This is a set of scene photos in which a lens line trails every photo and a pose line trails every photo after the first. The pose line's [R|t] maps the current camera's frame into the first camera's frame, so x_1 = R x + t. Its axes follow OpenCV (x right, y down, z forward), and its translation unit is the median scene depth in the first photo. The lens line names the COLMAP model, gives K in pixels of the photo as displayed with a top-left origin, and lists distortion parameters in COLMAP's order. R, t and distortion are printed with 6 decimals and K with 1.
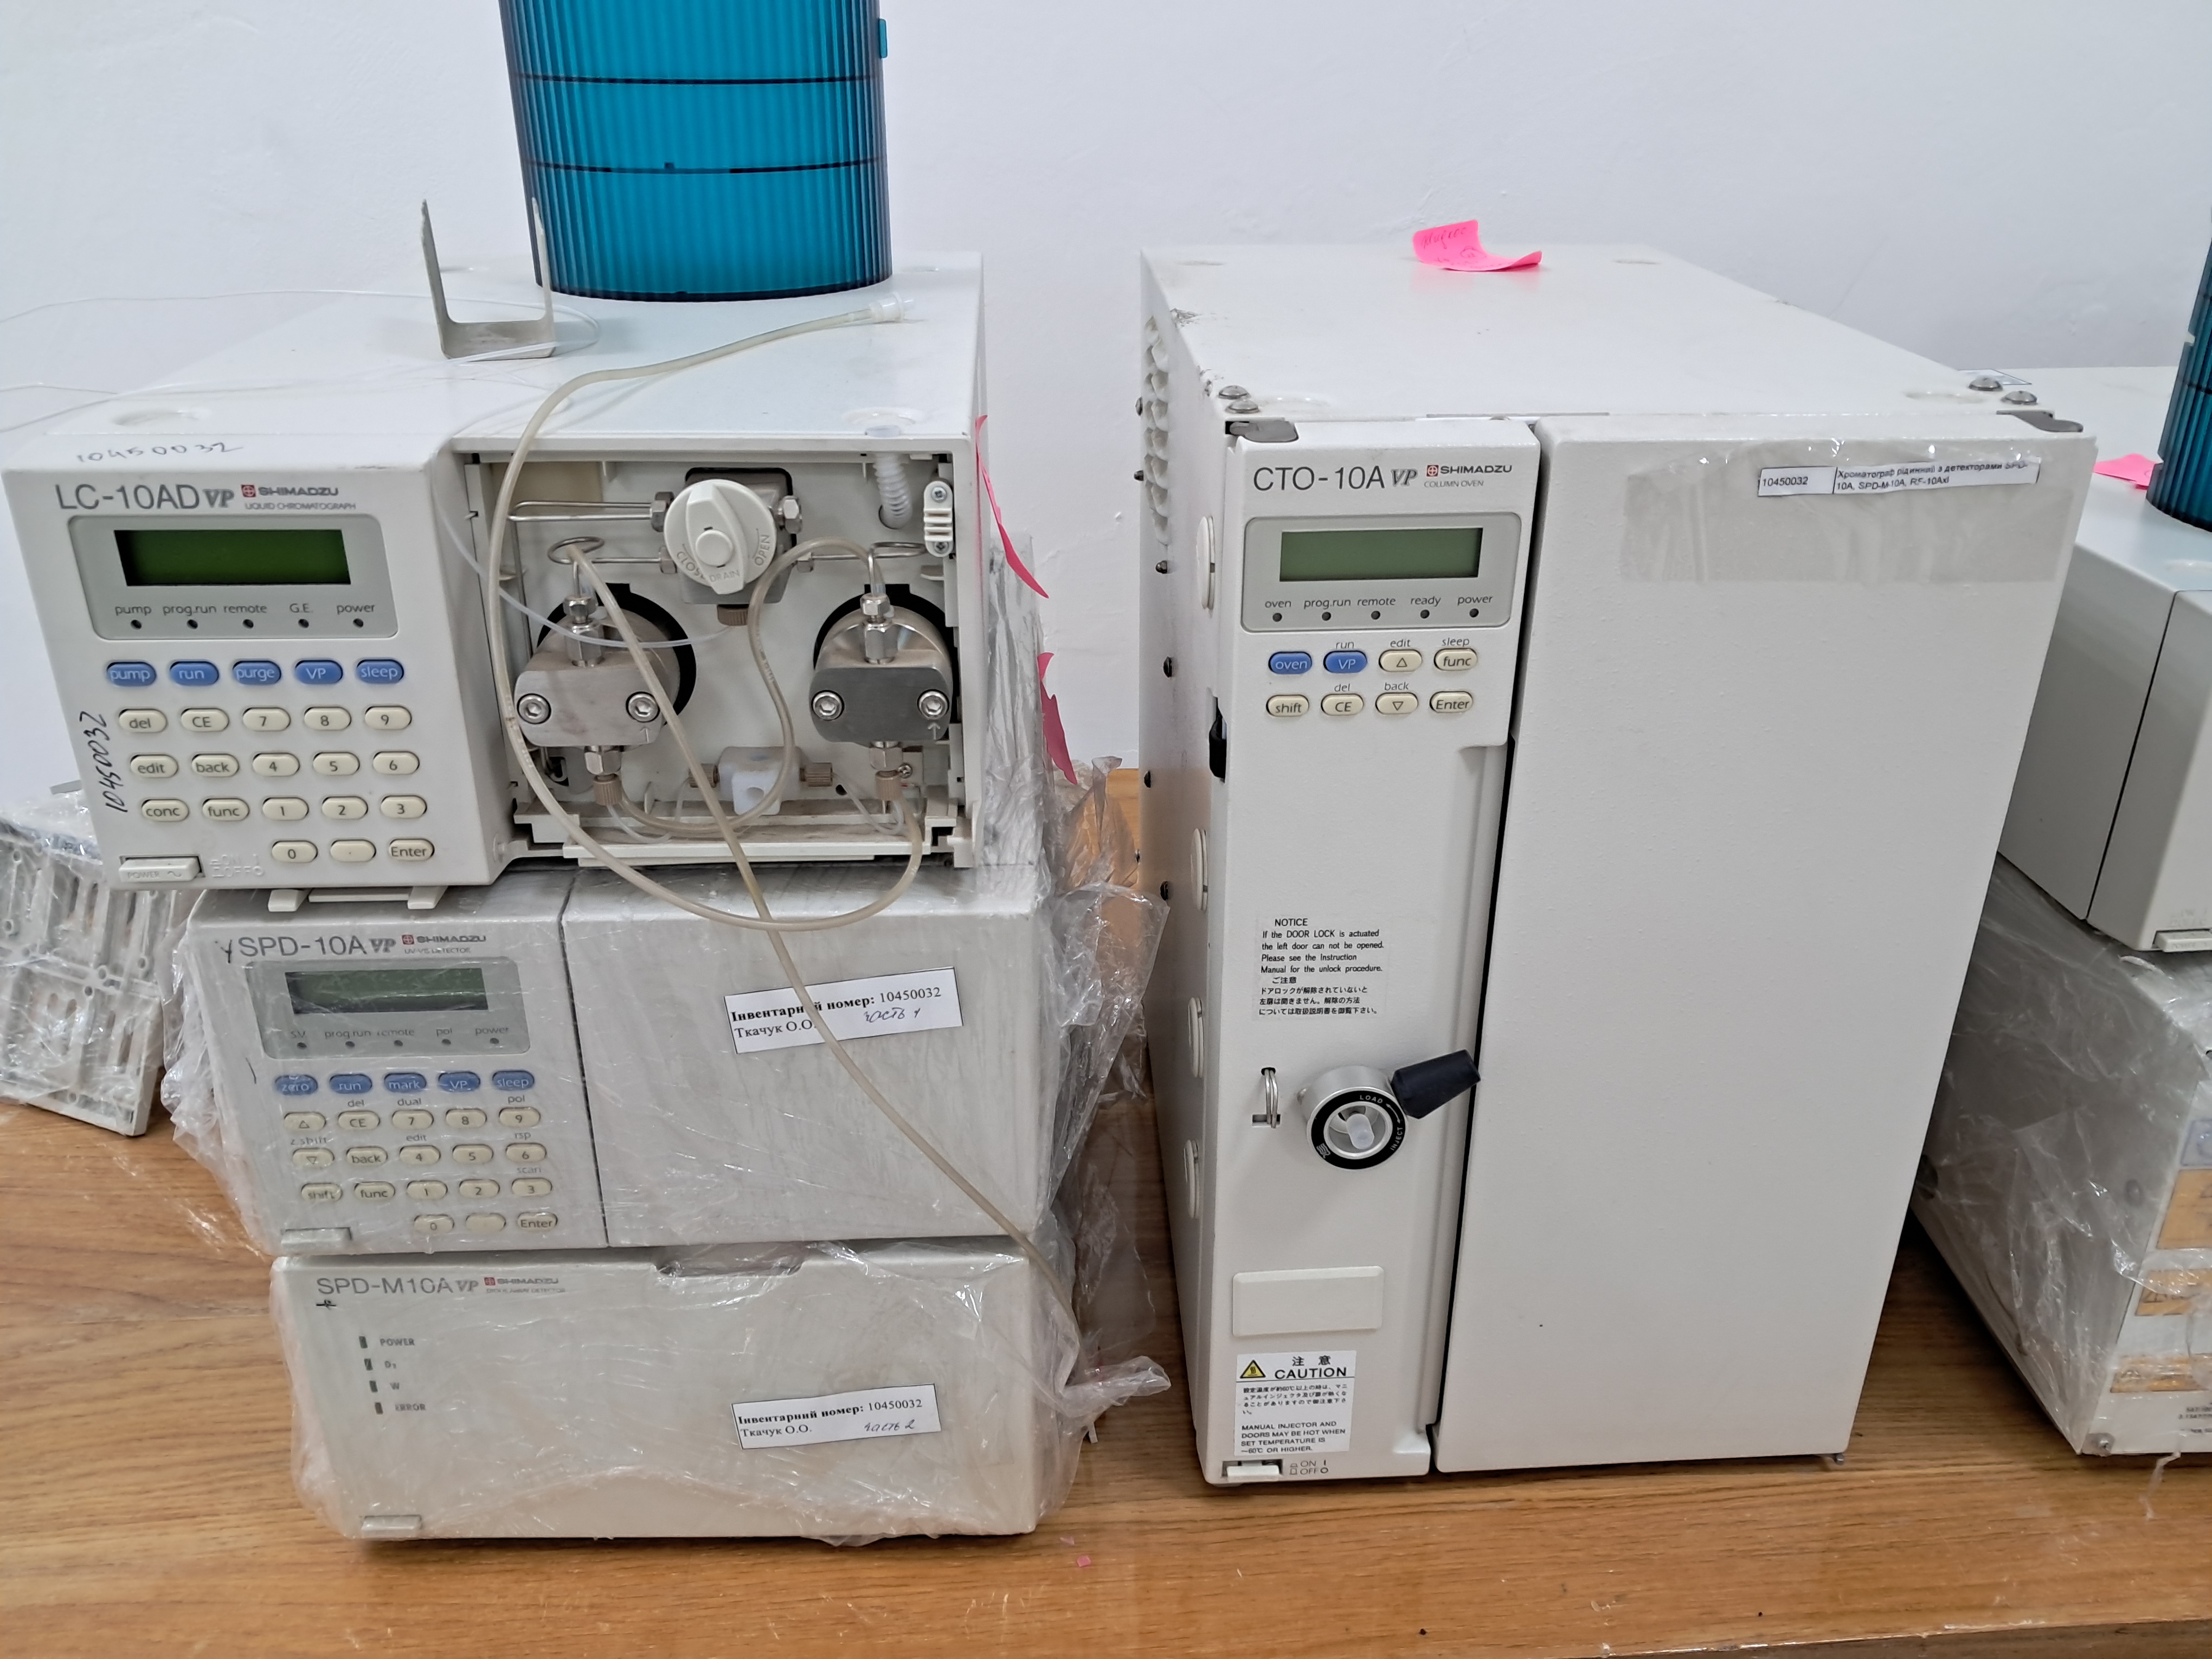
lens RADIAL K [[1746.9, 0, 1153.8], [0, 1746.9, 799.9], [0, 0, 1]] dist [0.003790, -0.005970]
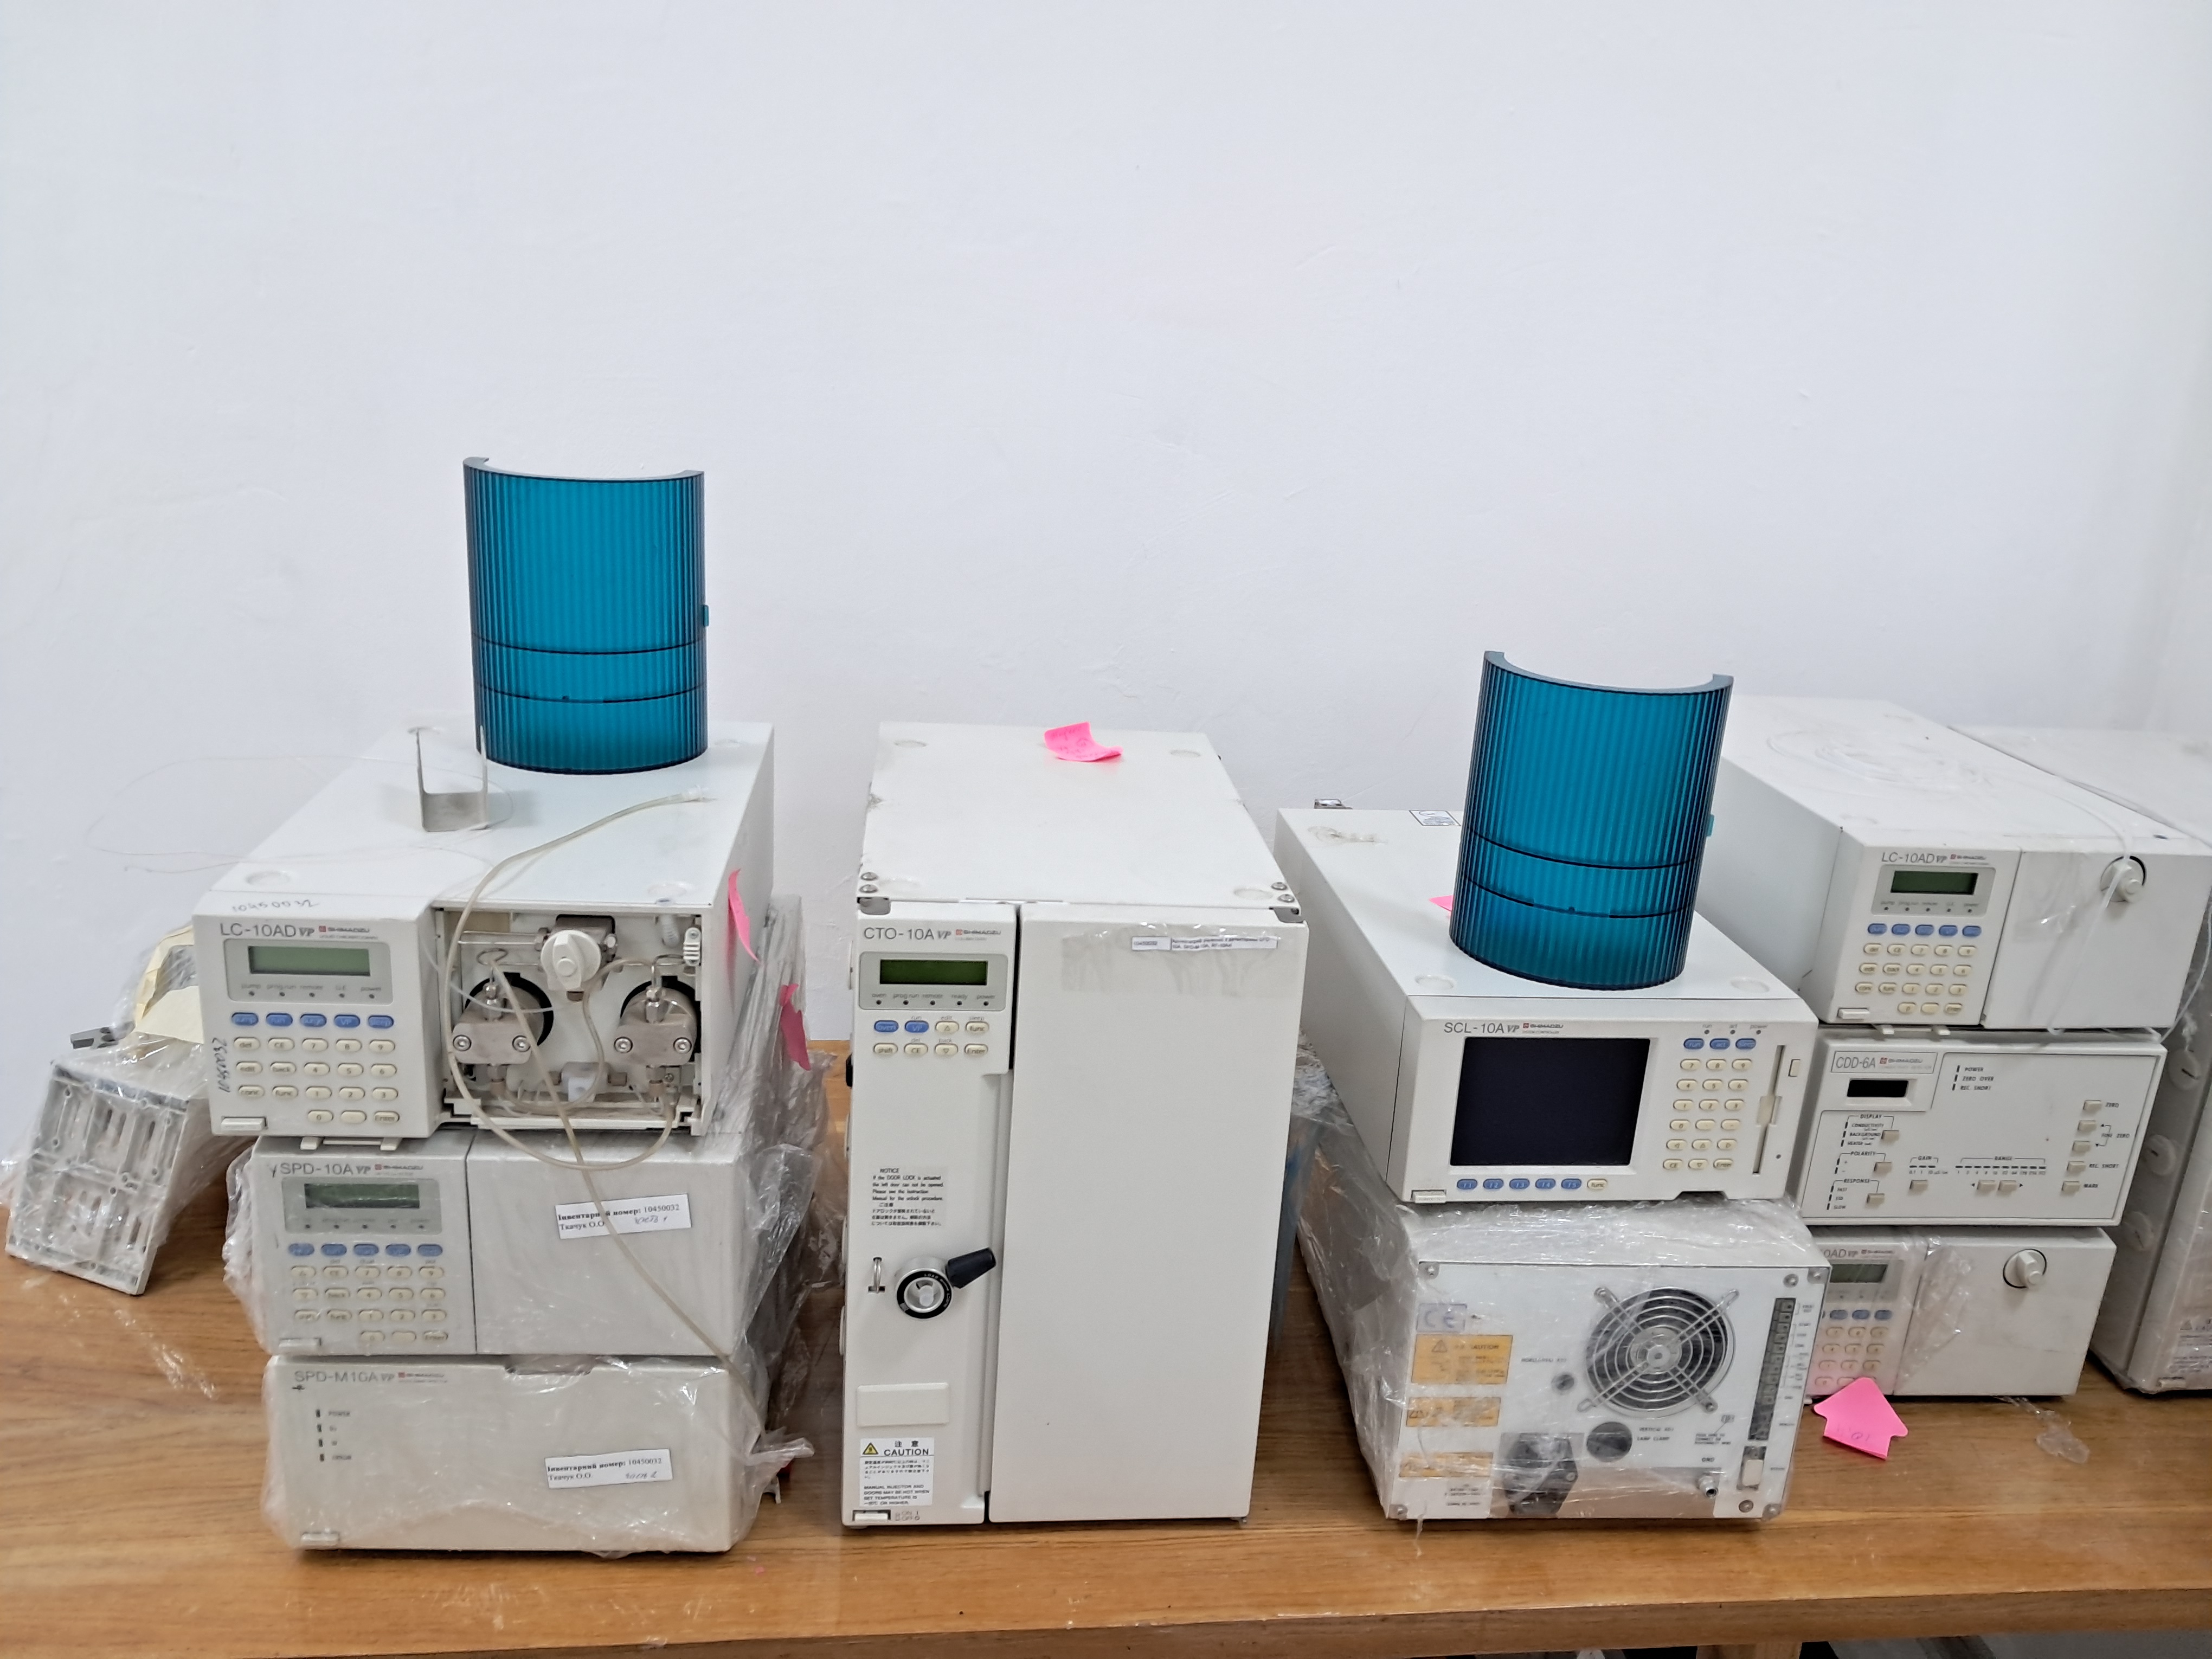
lens RADIAL K [[1746.9, 0, 1153.8], [0, 1746.9, 799.9], [0, 0, 1]] dist [0.003790, -0.005970]
pose [[0.997401, 0.042262, 0.058358, 0.222270], [-0.034463, 0.991082, -0.128717, -0.081254], [-0.063278, 0.126371, 0.989963, -0.787544]]
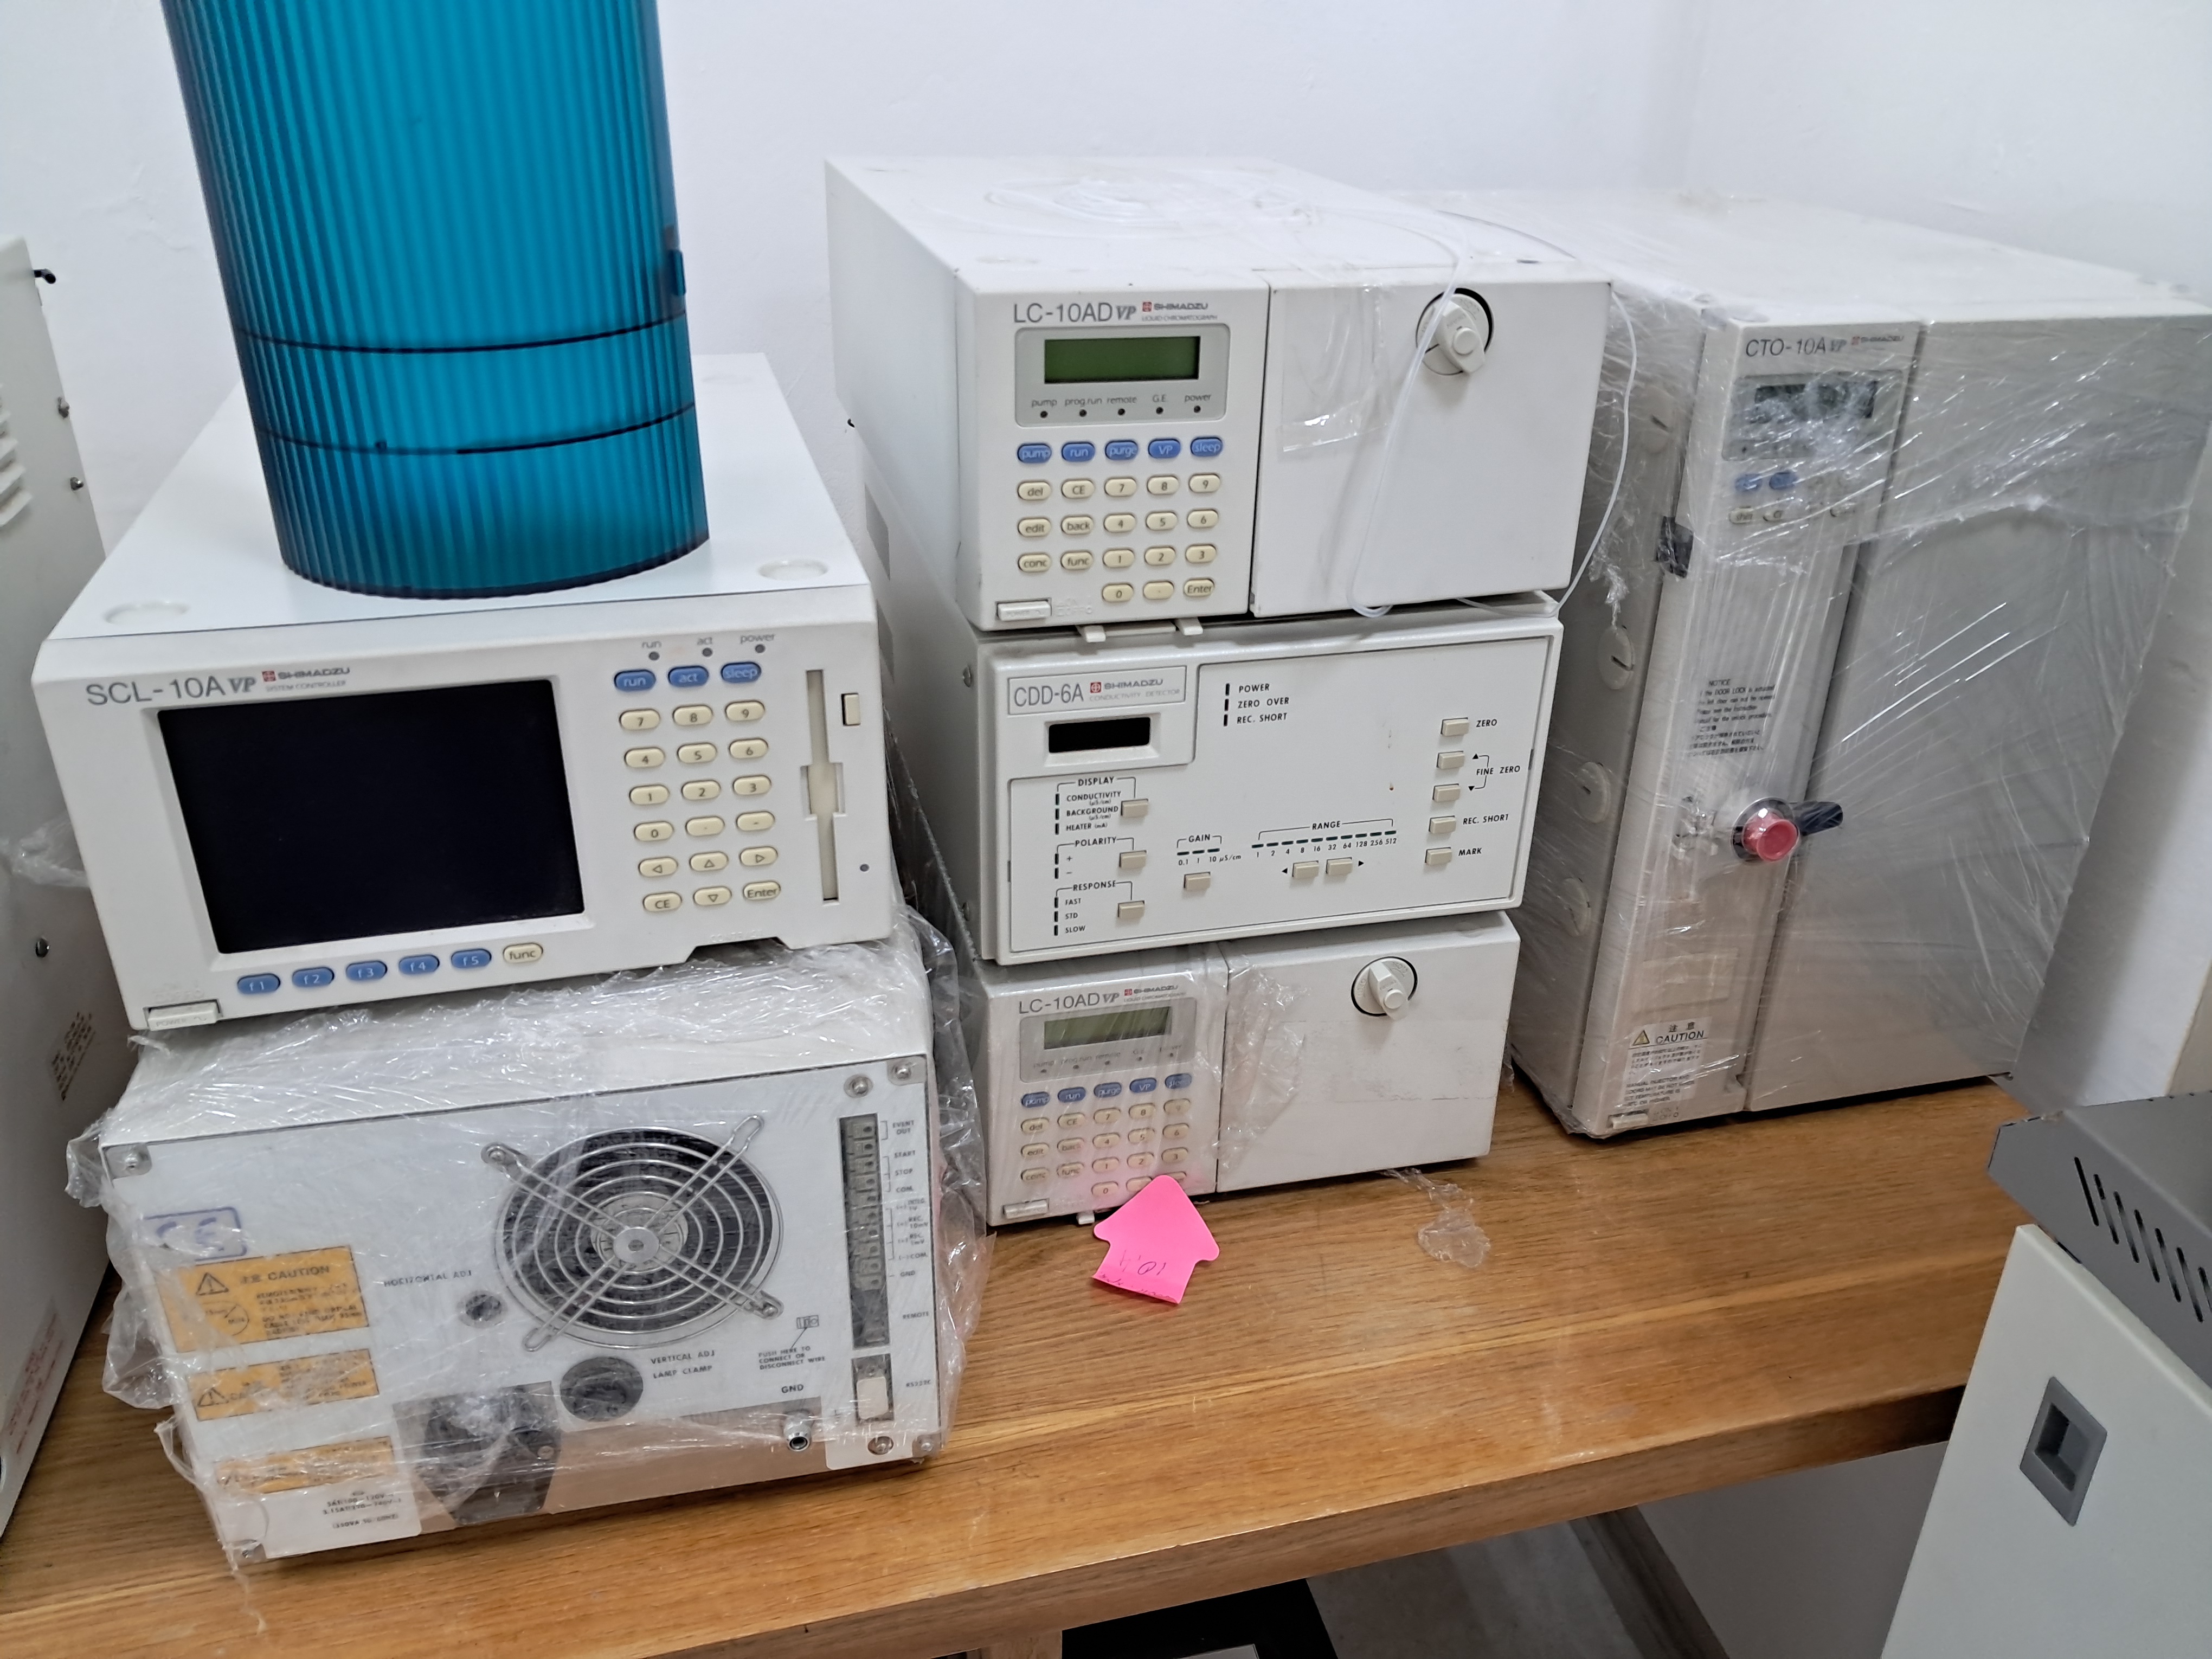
lens RADIAL K [[1672.4, 0, 1181.8], [0, 1672.4, 823.2], [0, 0, 1]] dist [0.166055, -0.373365]
pose [[0.980887, -0.073985, 0.179961, 1.048776], [0.067429, 0.996828, 0.042285, -0.021893], [-0.182519, -0.029343, 0.982764, 0.059004]]
